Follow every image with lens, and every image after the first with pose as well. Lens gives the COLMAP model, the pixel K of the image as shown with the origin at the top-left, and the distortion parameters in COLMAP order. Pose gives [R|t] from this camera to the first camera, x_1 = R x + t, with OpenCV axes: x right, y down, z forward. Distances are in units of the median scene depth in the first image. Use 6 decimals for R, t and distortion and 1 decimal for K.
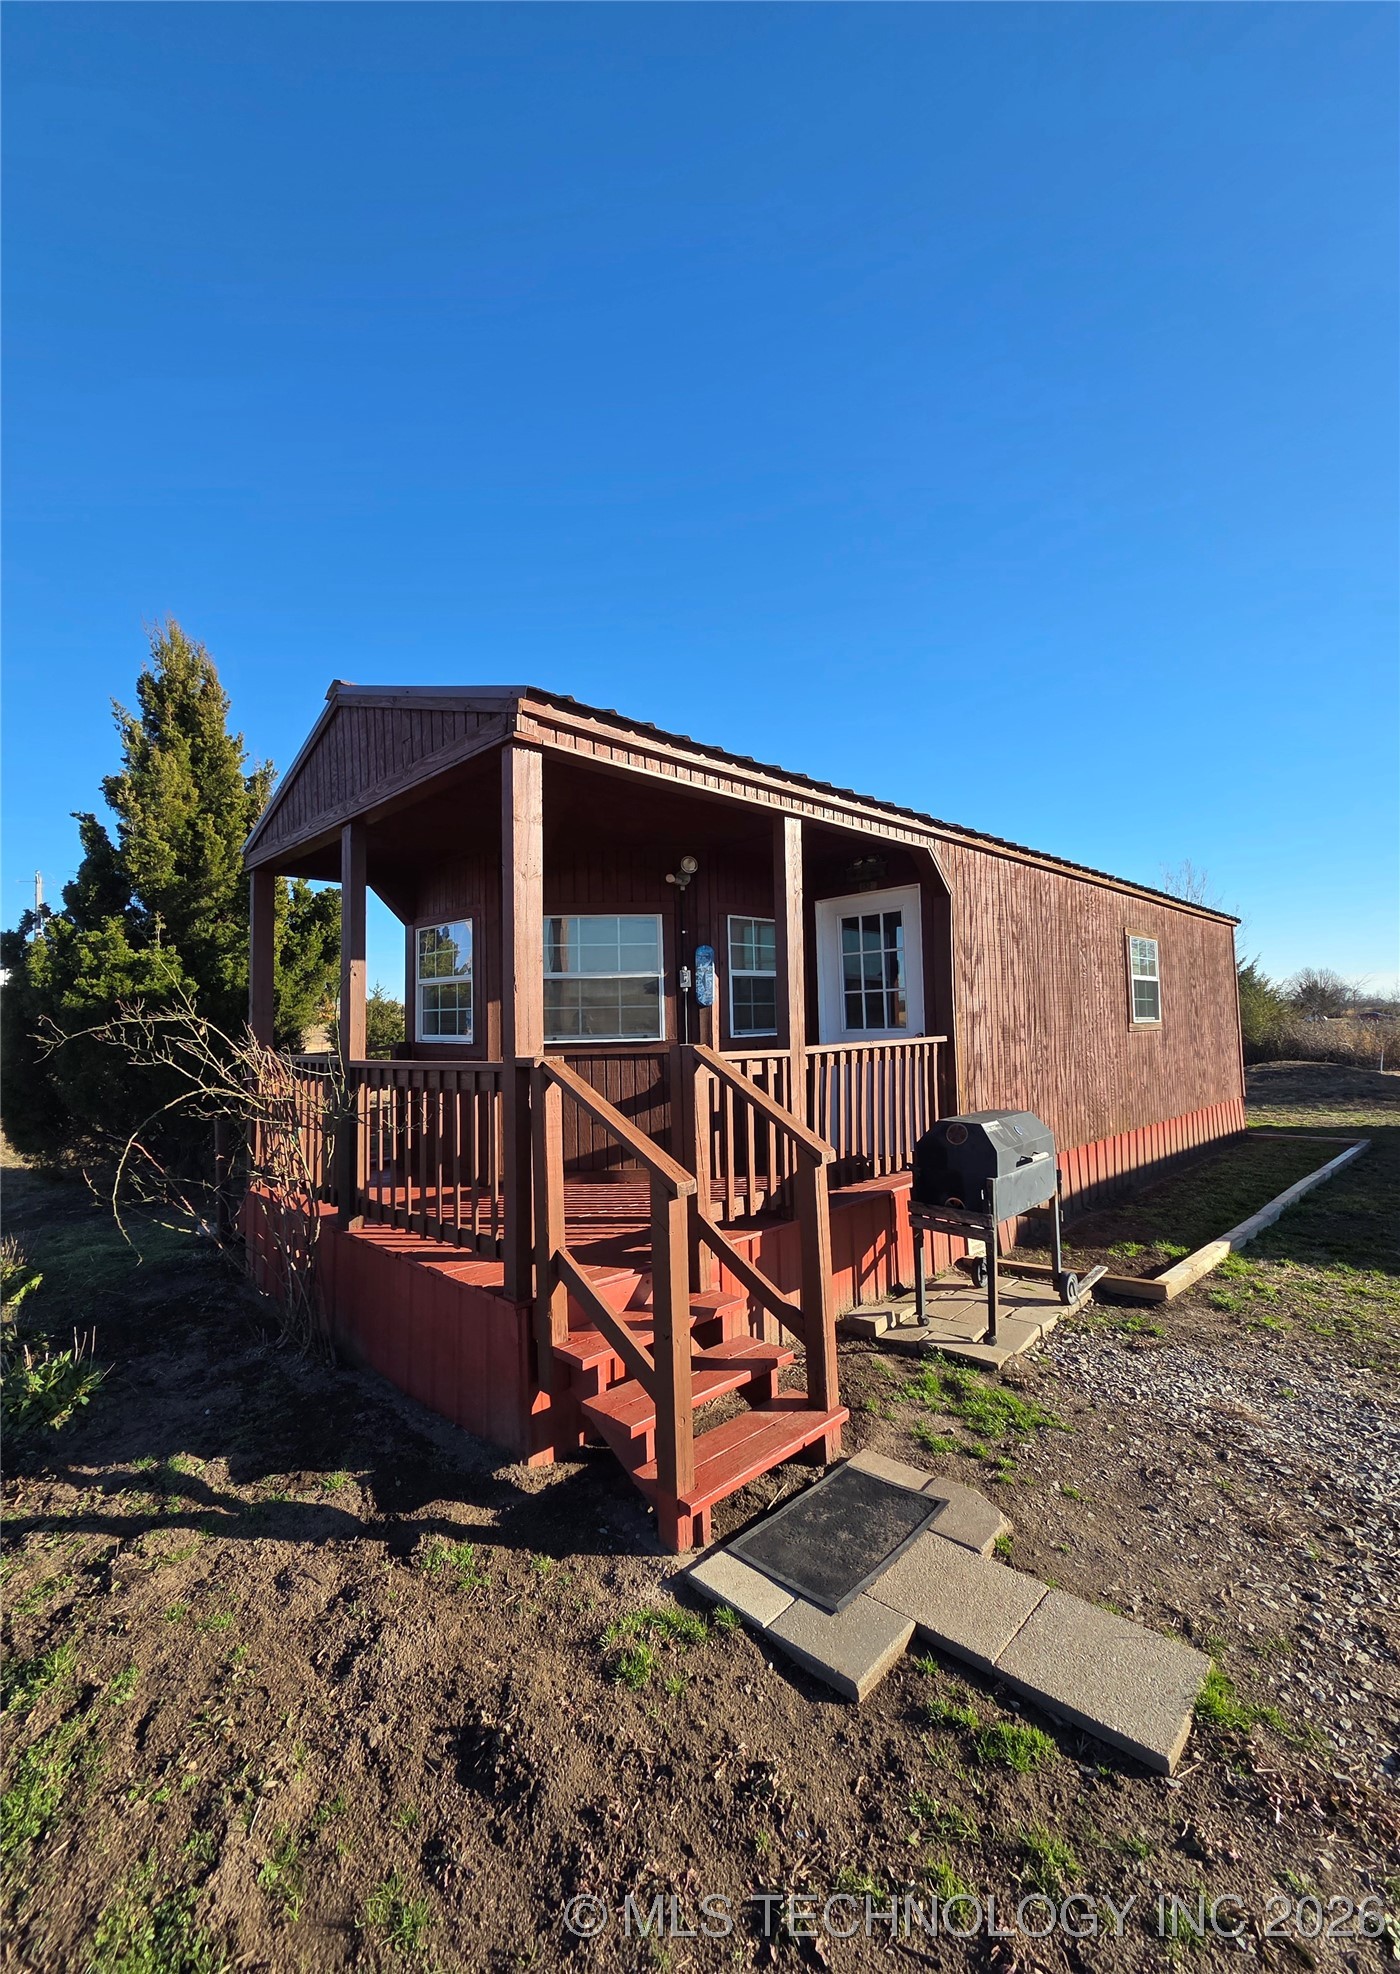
lens RADIAL K [[814.0, 0, 663.3], [0, 814.0, 952.1], [0, 0, 1]] dist [0.002168, -0.000017]
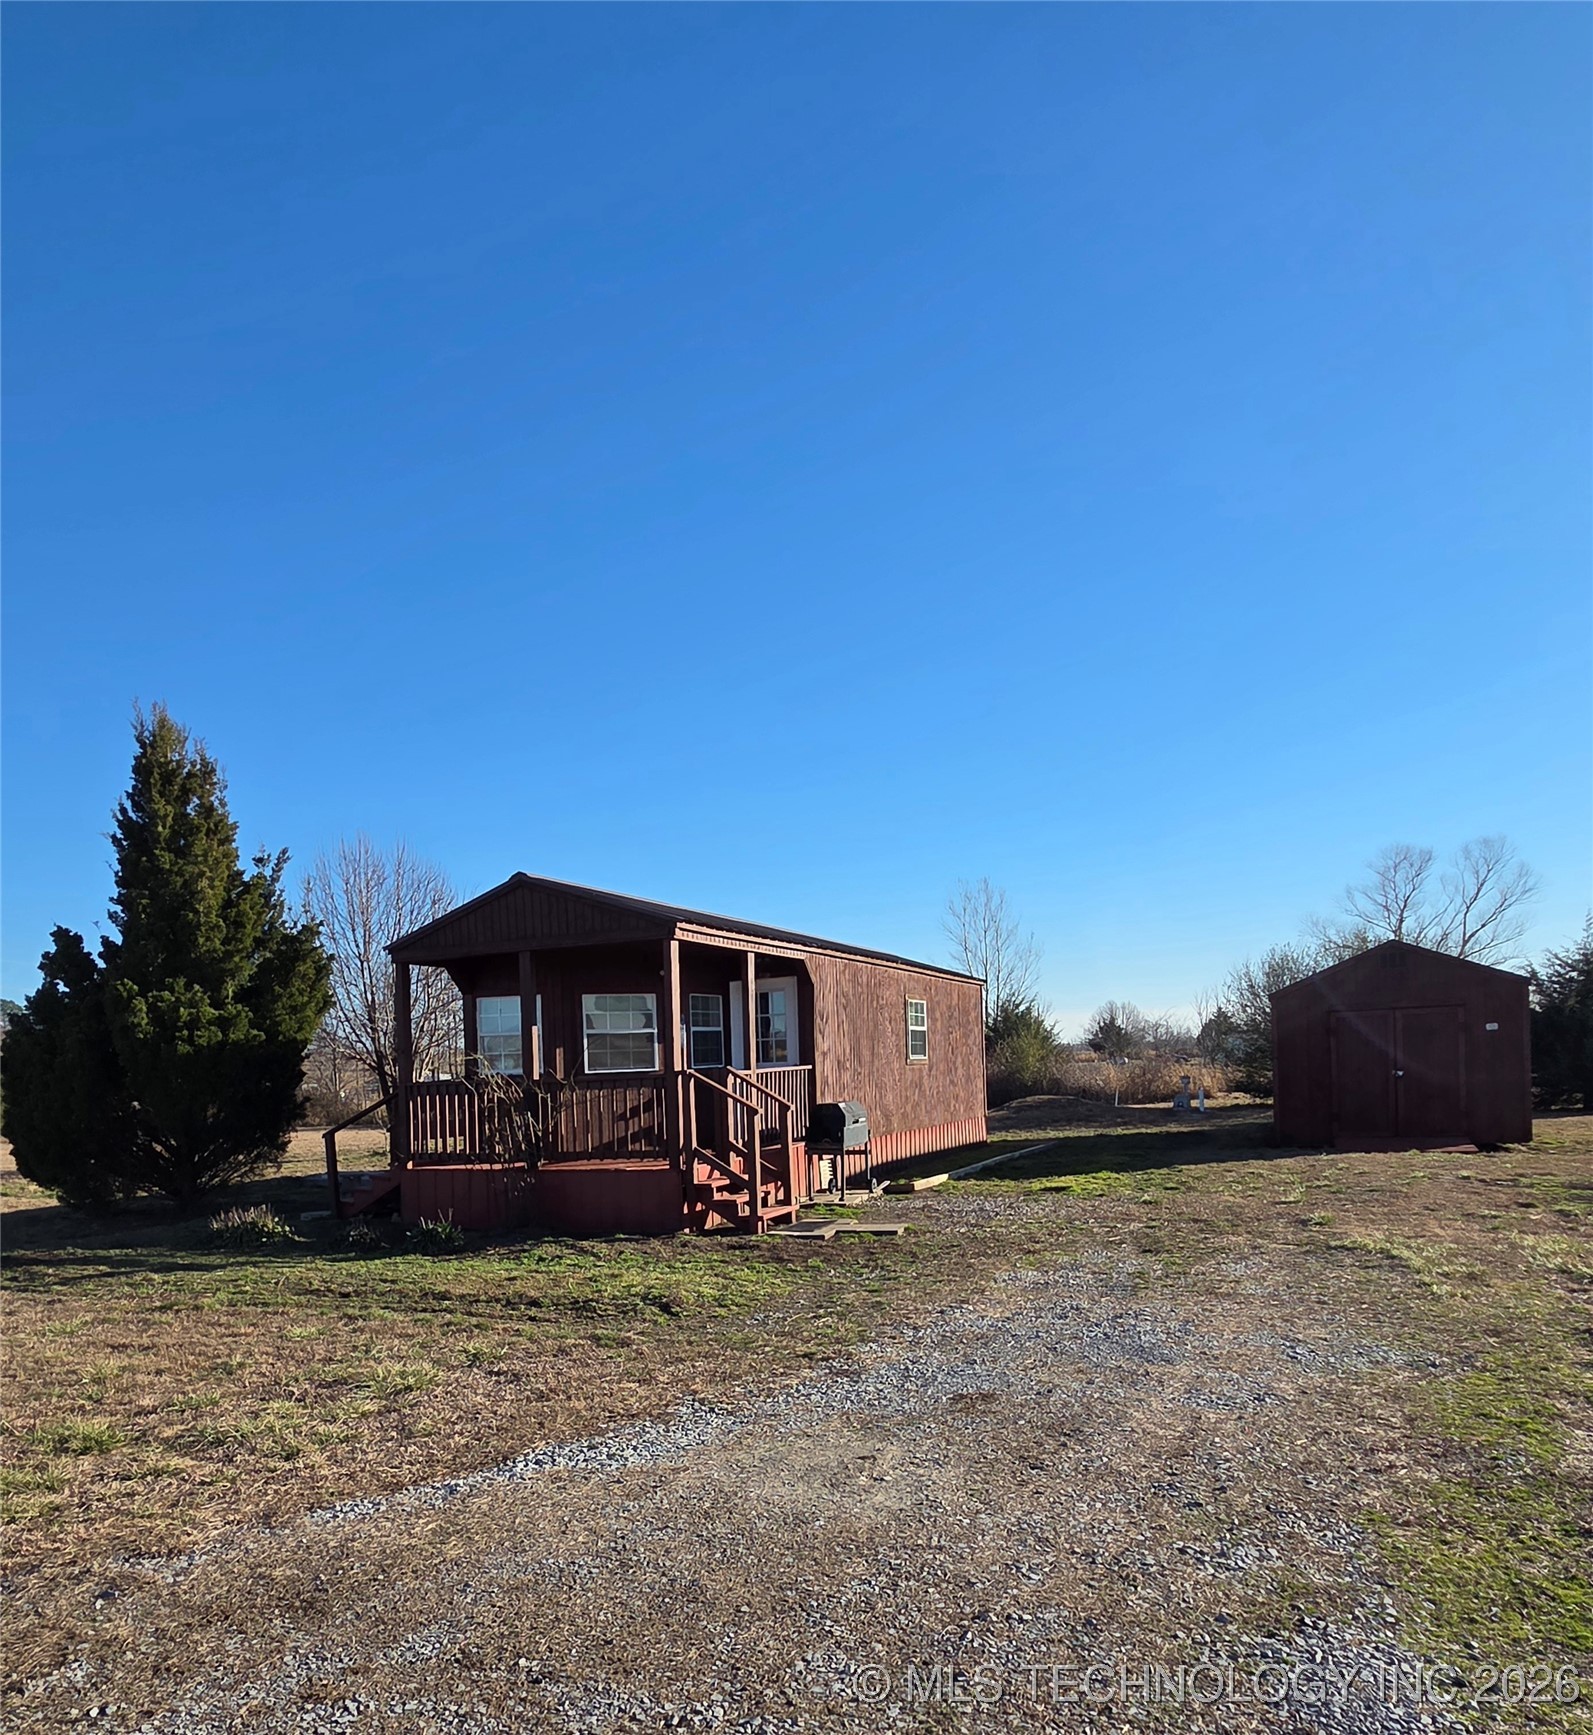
lens RADIAL K [[1440.3, 0, 796.5], [0, 1440.3, 867.5], [0, 0, 1]] dist [-0.079684, 0.000494]
pose [[0.912210, 0.042015, 0.407563, -0.886705], [-0.016018, 0.997625, -0.066992, -0.105595], [-0.409409, 0.054582, 0.910717, -1.688208]]
